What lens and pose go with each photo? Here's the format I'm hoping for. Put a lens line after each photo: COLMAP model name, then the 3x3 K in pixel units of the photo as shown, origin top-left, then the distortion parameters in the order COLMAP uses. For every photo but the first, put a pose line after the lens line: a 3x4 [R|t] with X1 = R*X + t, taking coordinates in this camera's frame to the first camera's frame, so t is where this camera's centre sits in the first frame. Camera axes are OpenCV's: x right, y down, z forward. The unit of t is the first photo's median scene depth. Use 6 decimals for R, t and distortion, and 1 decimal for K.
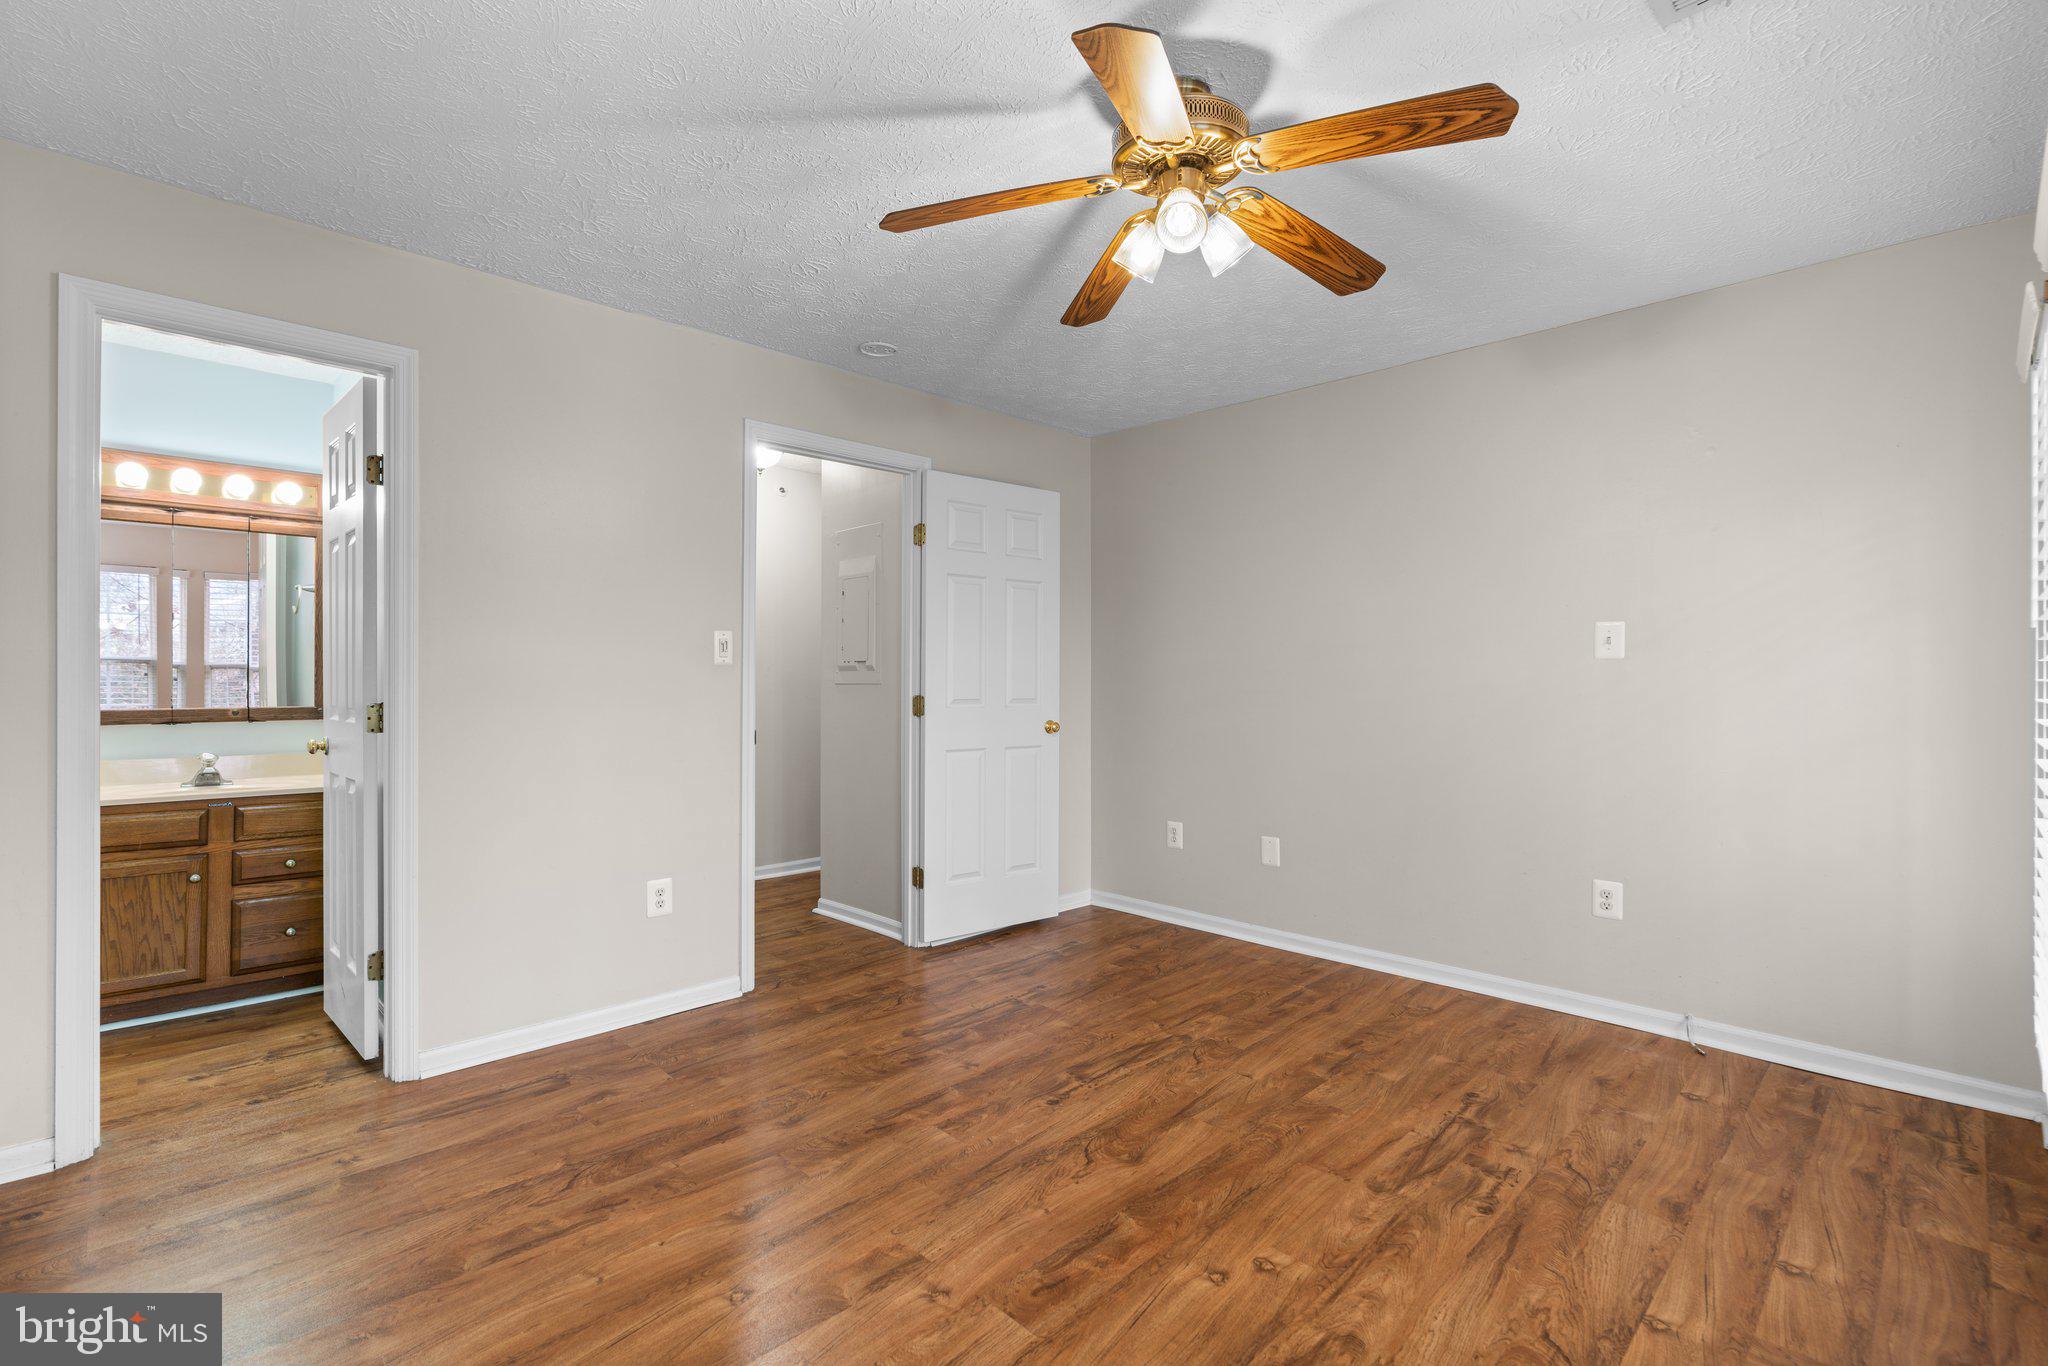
lens RADIAL K [[924.4, 0, 1023.7], [0, 924.4, 690.7], [0, 0, 1]] dist [-0.006815, 0.001167]
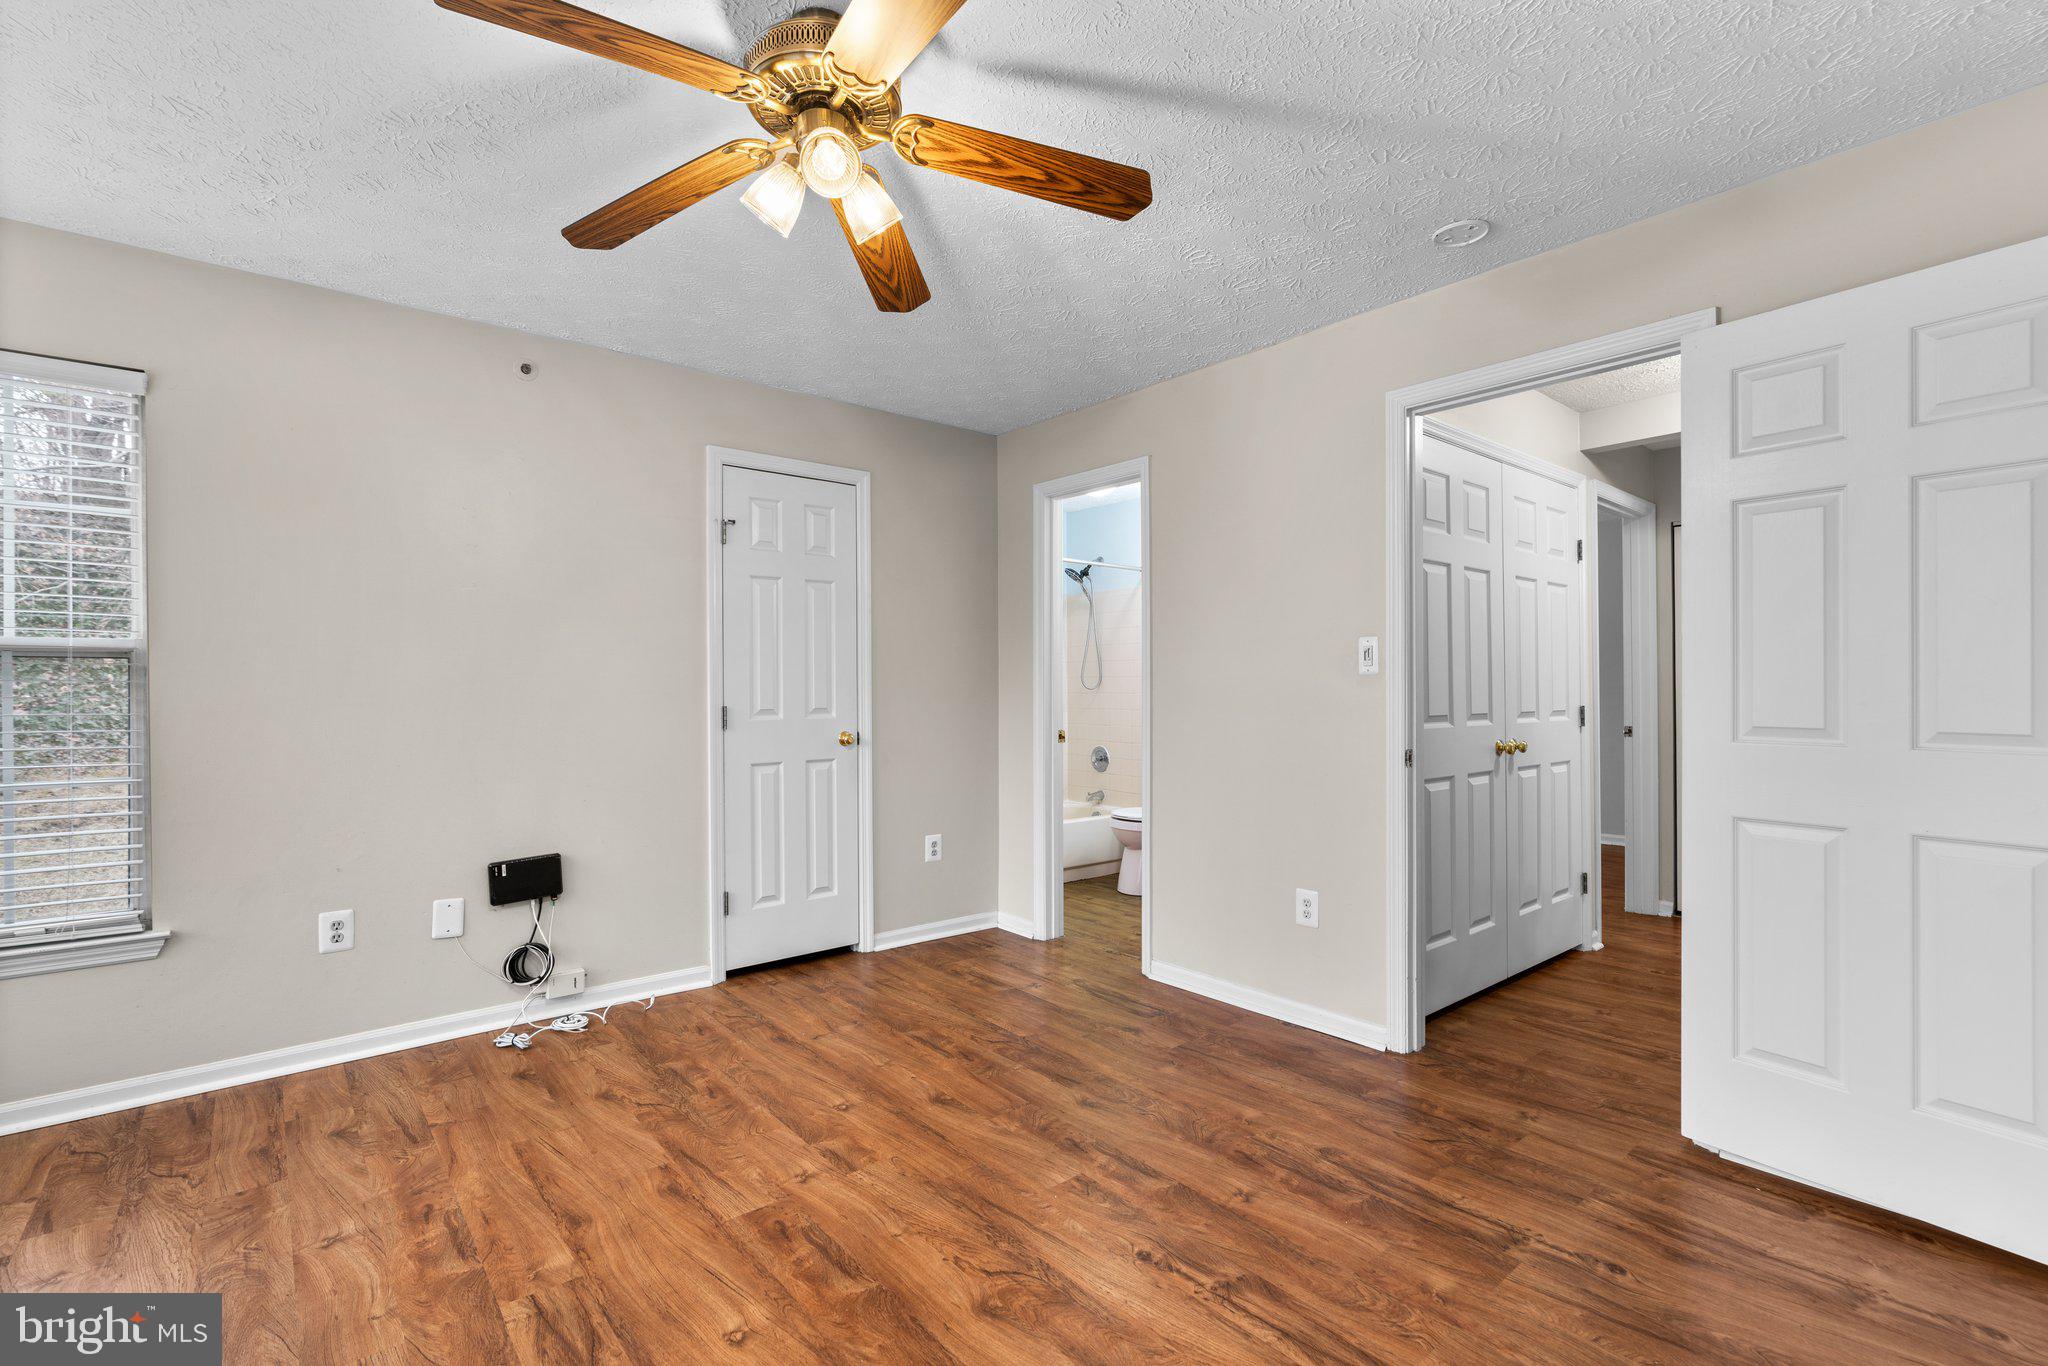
lens RADIAL K [[924.4, 0, 1023.7], [0, 924.4, 690.7], [0, 0, 1]] dist [-0.006815, 0.001167]
pose [[-0.078638, 0.000535, -0.996903, 0.719040], [-0.010127, 0.999948, 0.001336, -0.011911], [0.996852, 0.010201, -0.078628, 0.875863]]
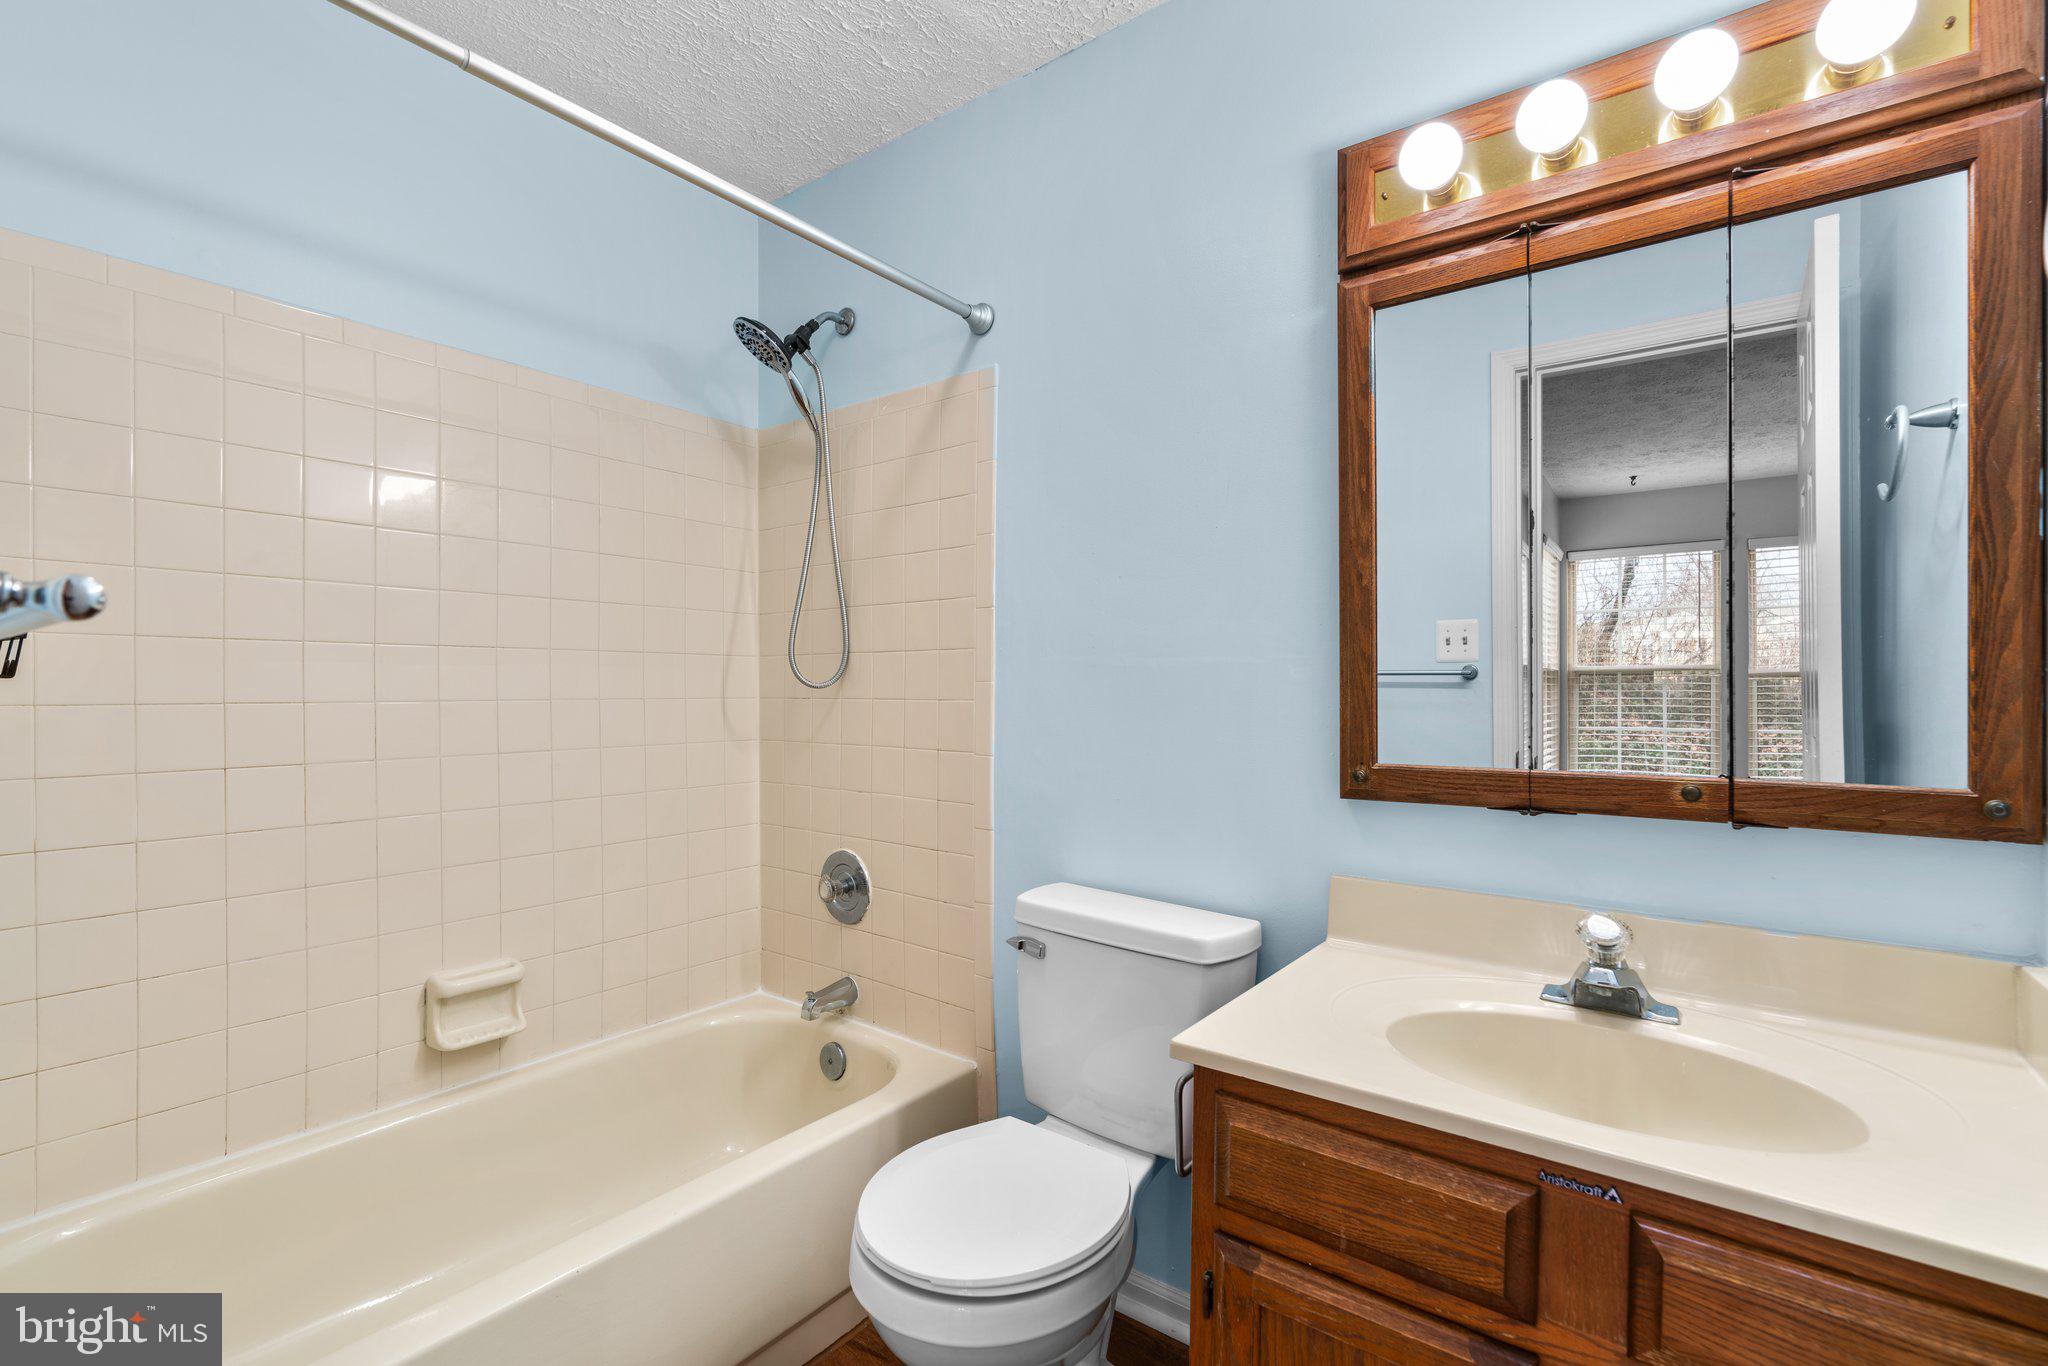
lens RADIAL K [[928.6, 0, 1022.9], [0, 928.6, 672.3], [0, 0, 1]] dist [-0.002832, 0.000431]
pose [[0.150689, -0.019686, -0.988385, -0.725583], [-0.010262, 0.999717, -0.021476, -0.011460], [0.988528, 0.013378, 0.150444, 0.914329]]
